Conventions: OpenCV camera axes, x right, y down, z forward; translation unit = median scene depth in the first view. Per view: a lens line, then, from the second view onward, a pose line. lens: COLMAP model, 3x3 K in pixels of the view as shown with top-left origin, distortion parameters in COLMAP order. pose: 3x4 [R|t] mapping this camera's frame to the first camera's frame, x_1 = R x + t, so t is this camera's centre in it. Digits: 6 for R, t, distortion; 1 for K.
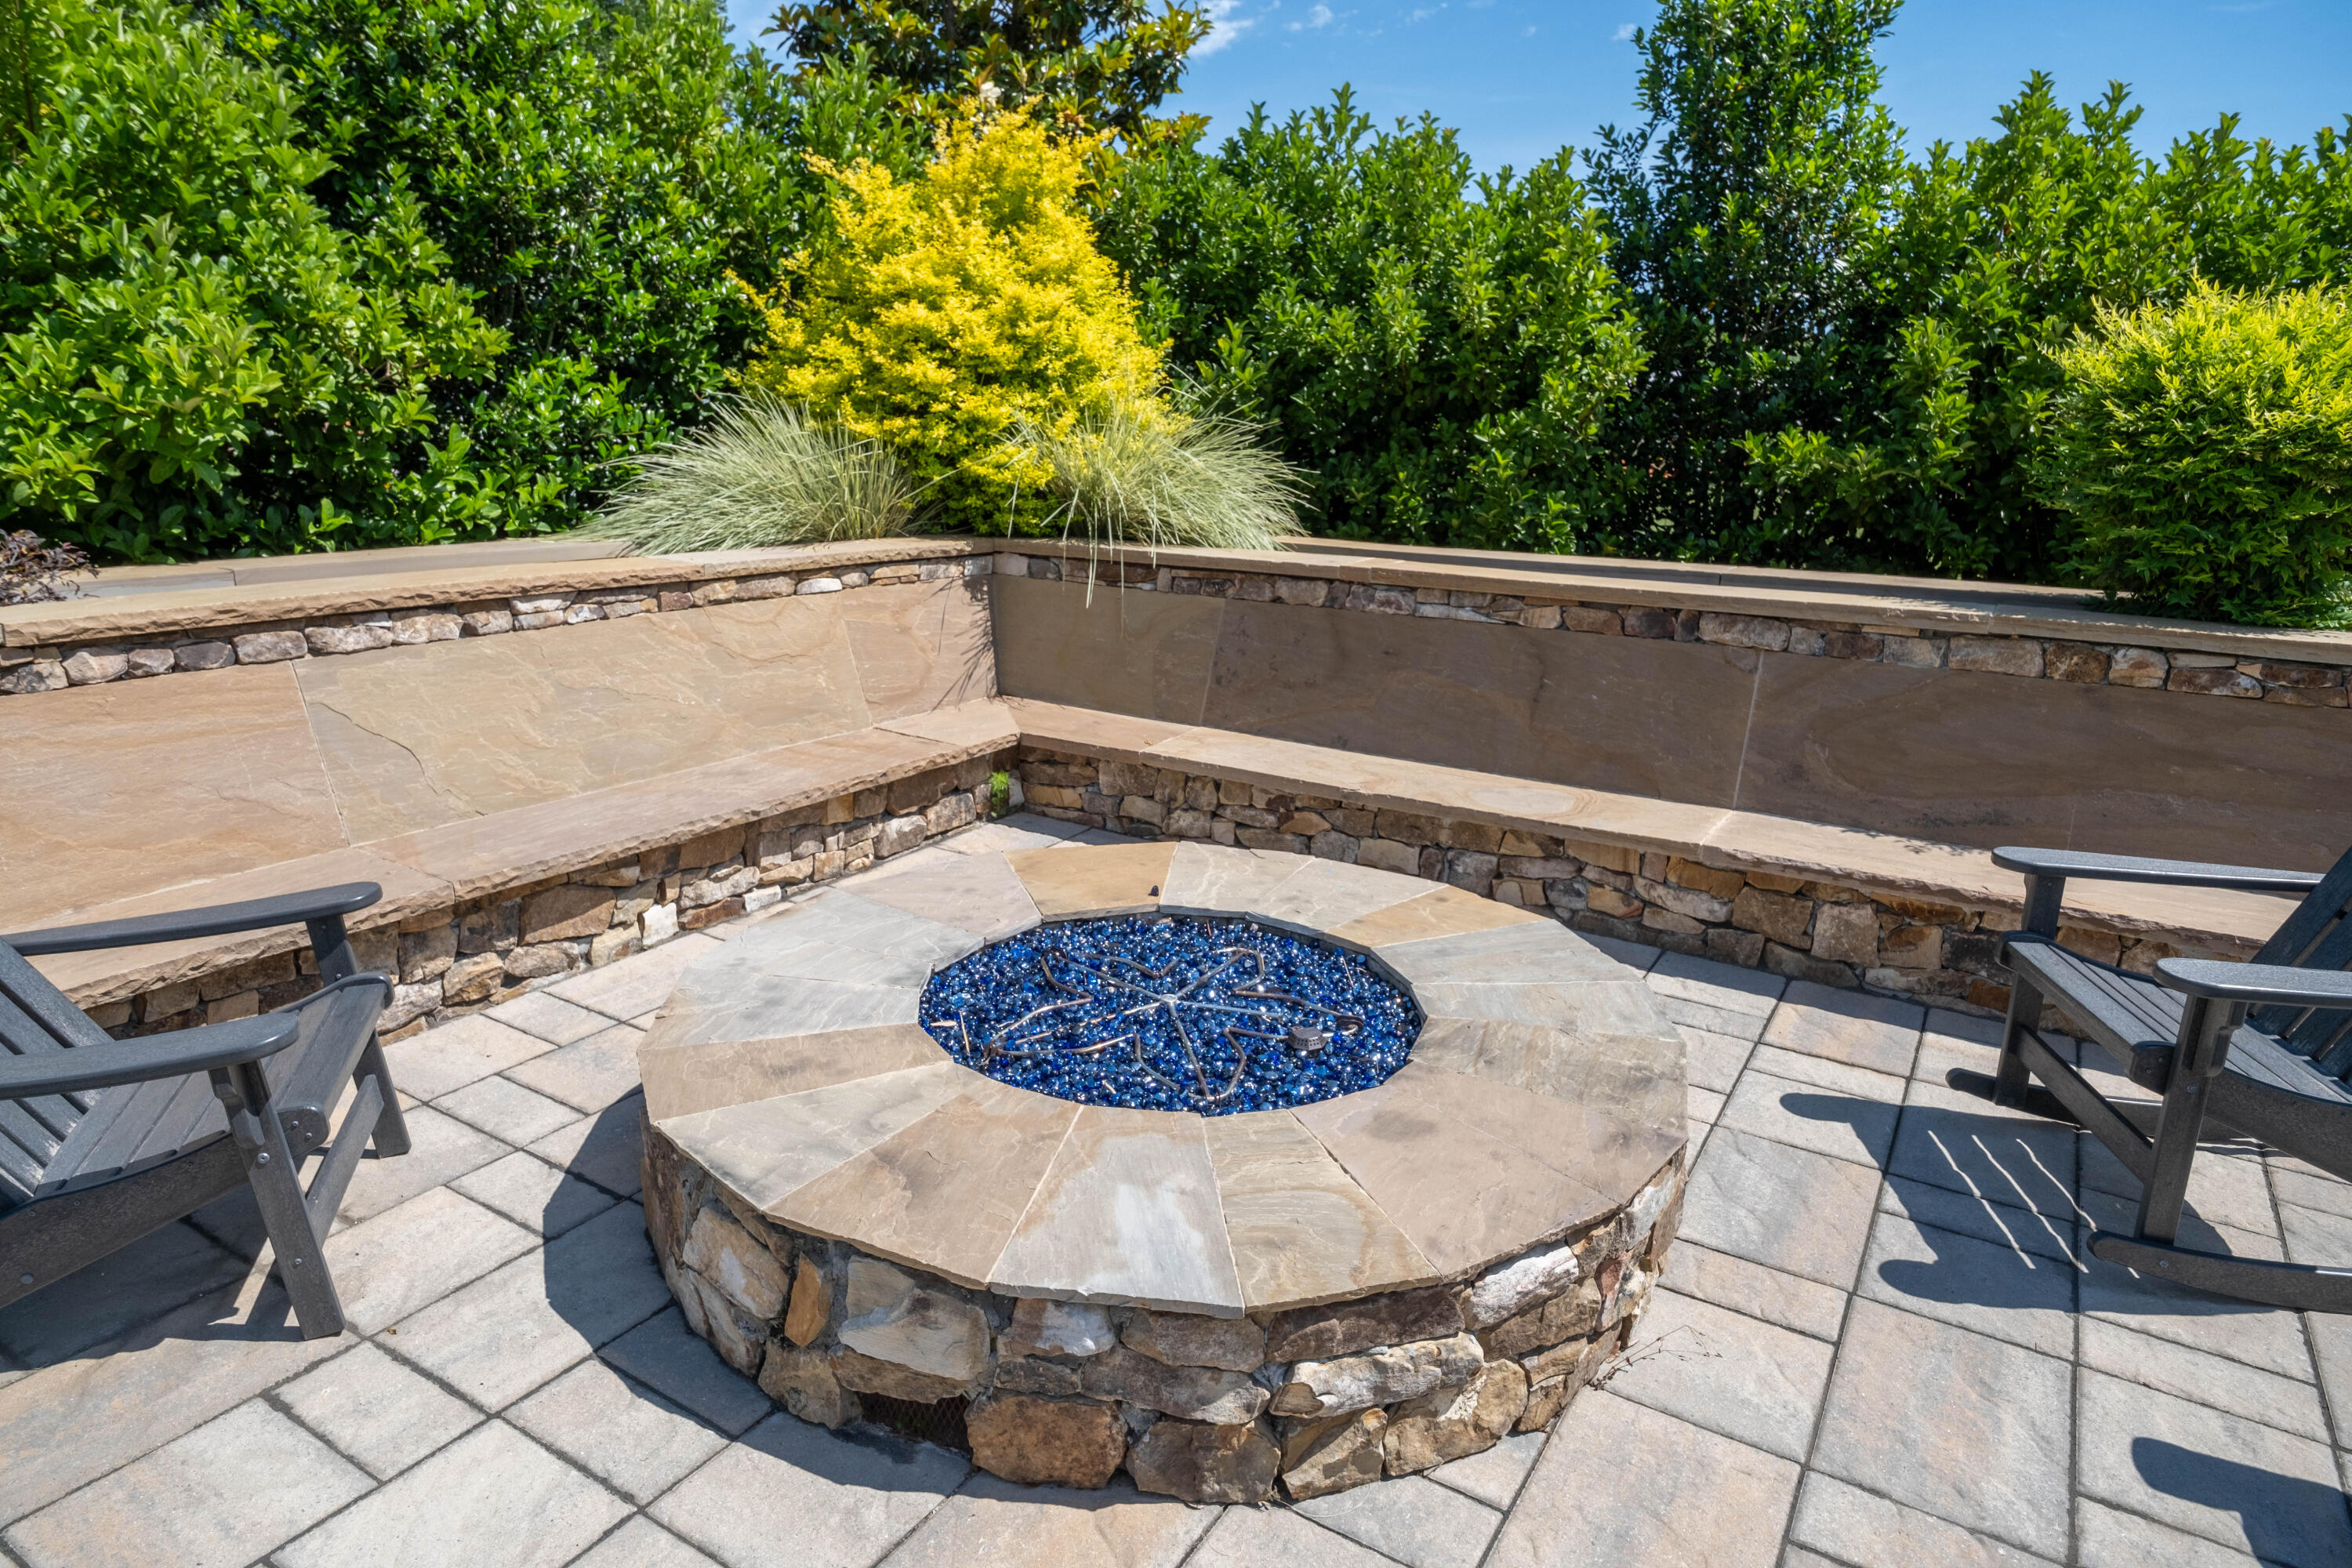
lens RADIAL K [[1407.1, 0, 1140.9], [0, 1407.1, 786.0], [0, 0, 1]] dist [0.024195, -0.032415]
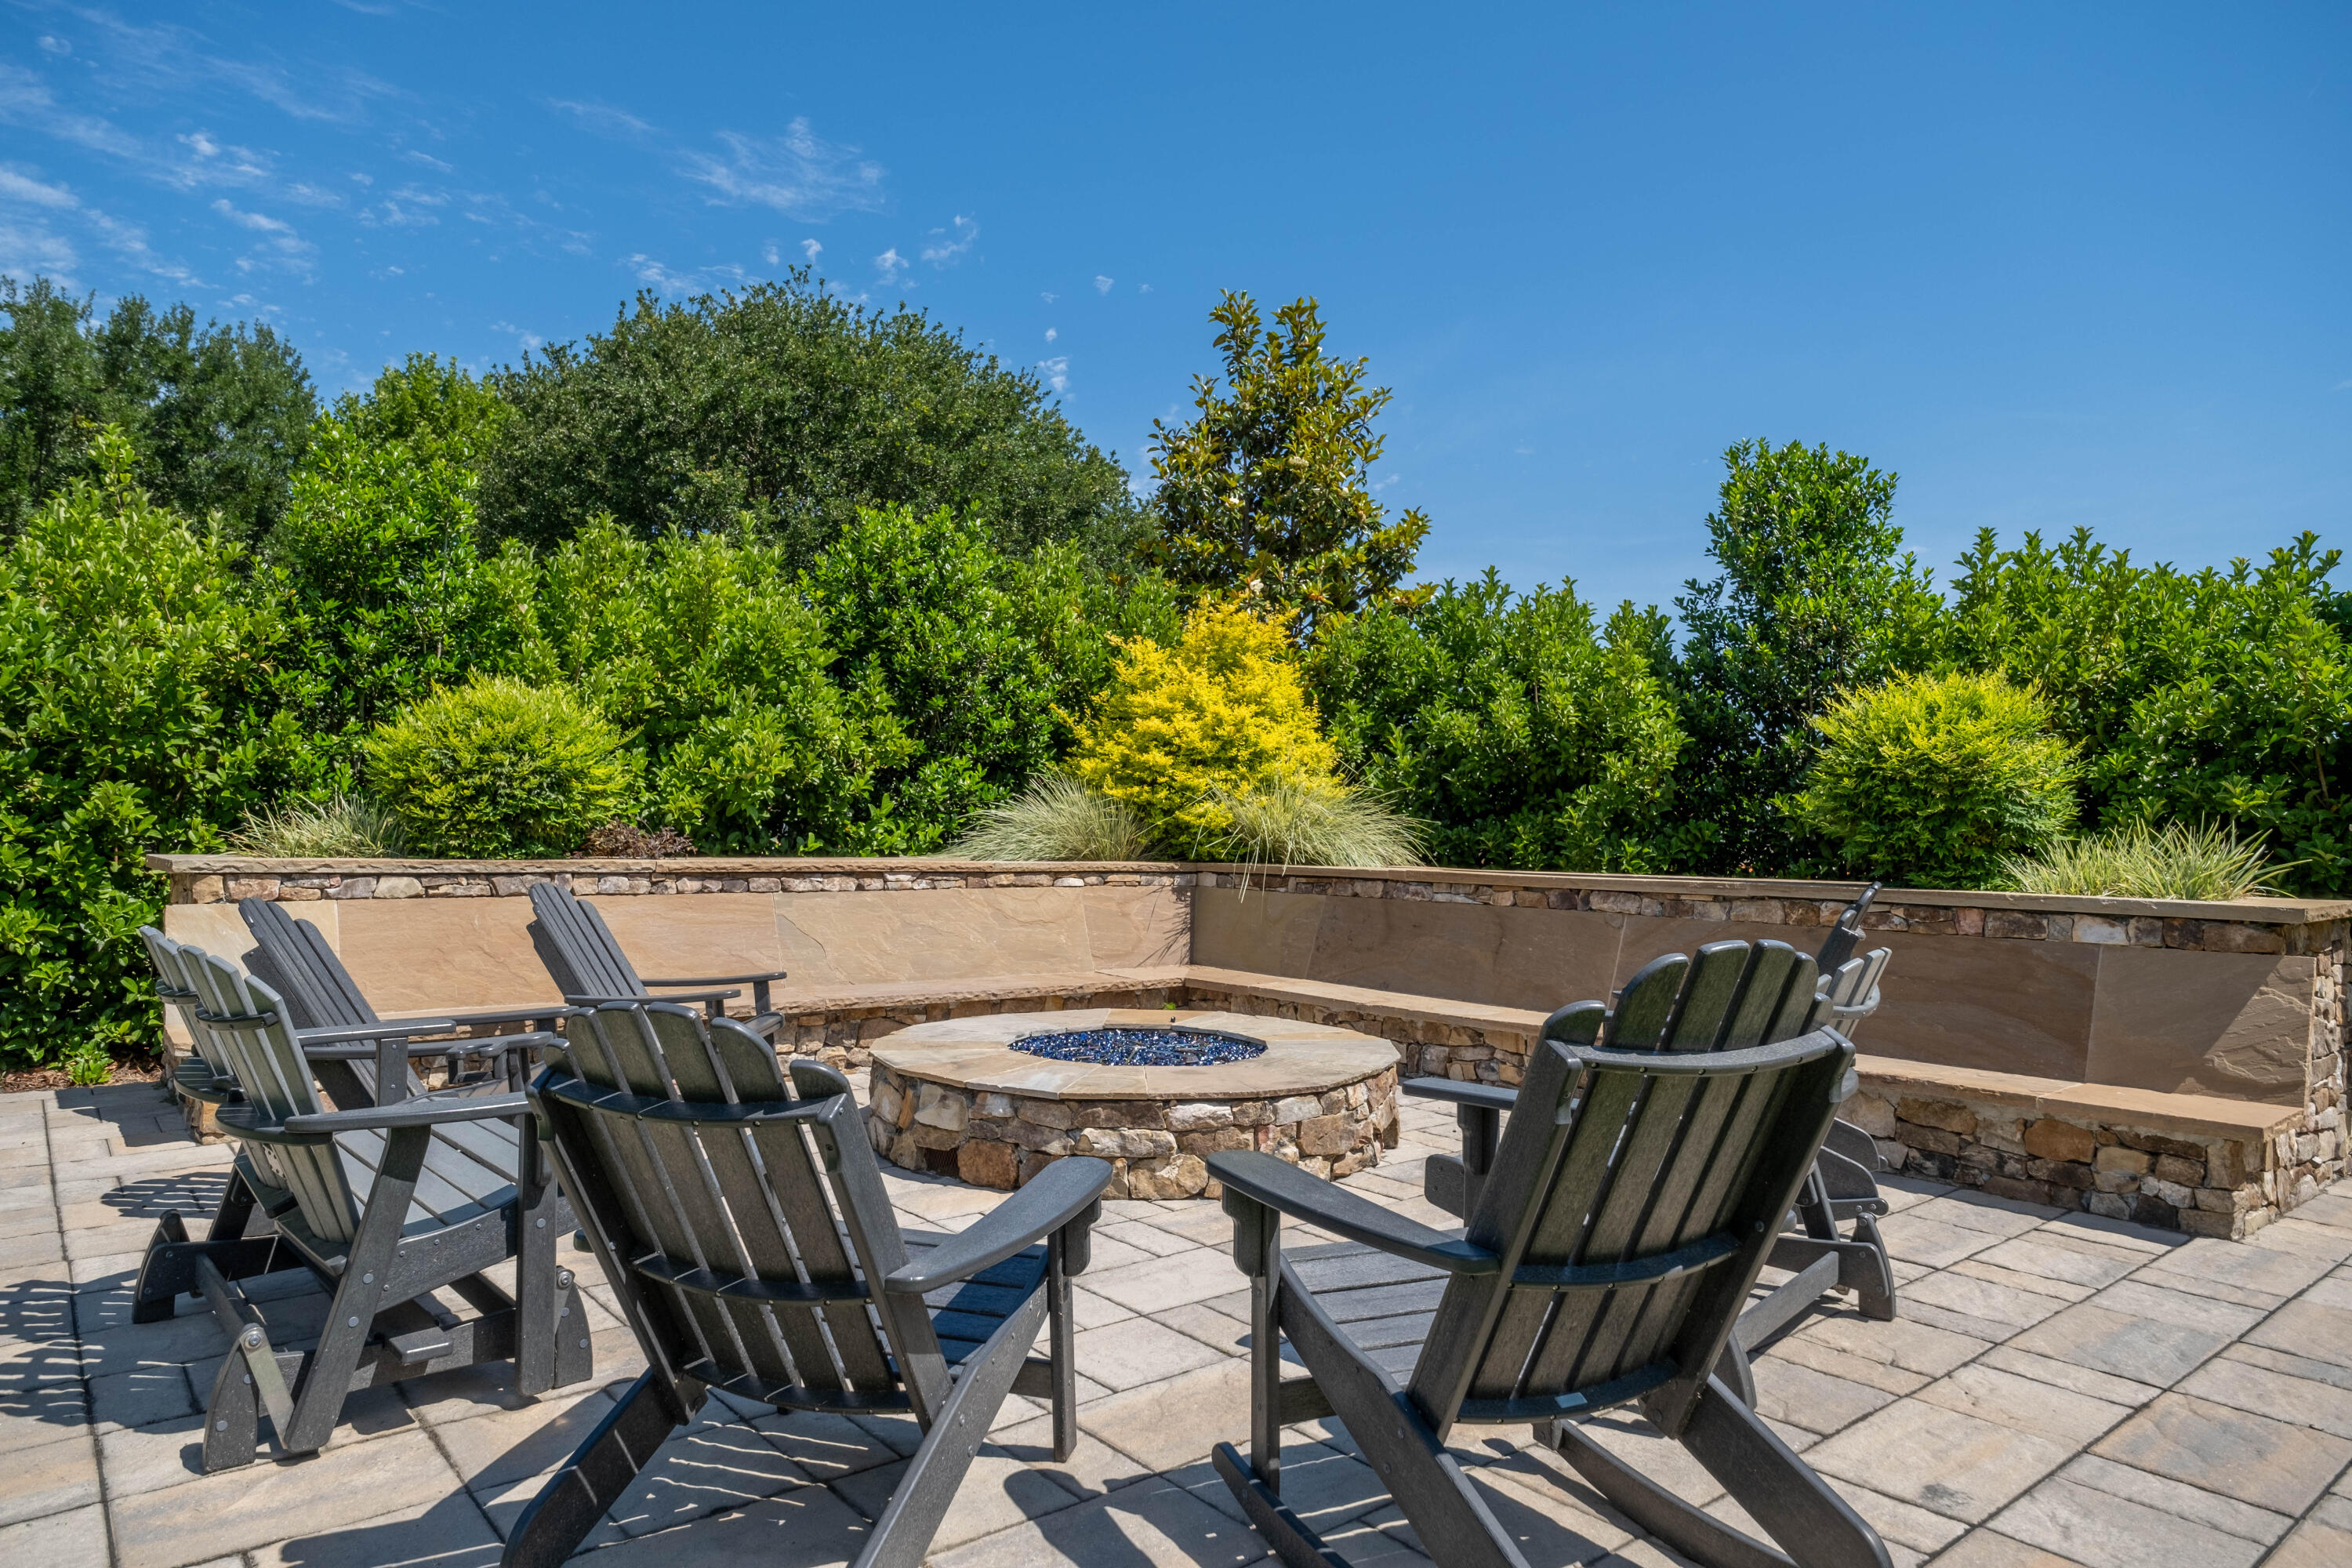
lens RADIAL K [[1407.1, 0, 1140.9], [0, 1407.1, 786.0], [0, 0, 1]] dist [0.024195, -0.032415]
pose [[0.948866, -0.017268, -0.315207, 0.336638], [-0.075134, 0.957456, -0.278627, 0.182646], [0.306608, 0.288063, 0.907200, -0.443721]]
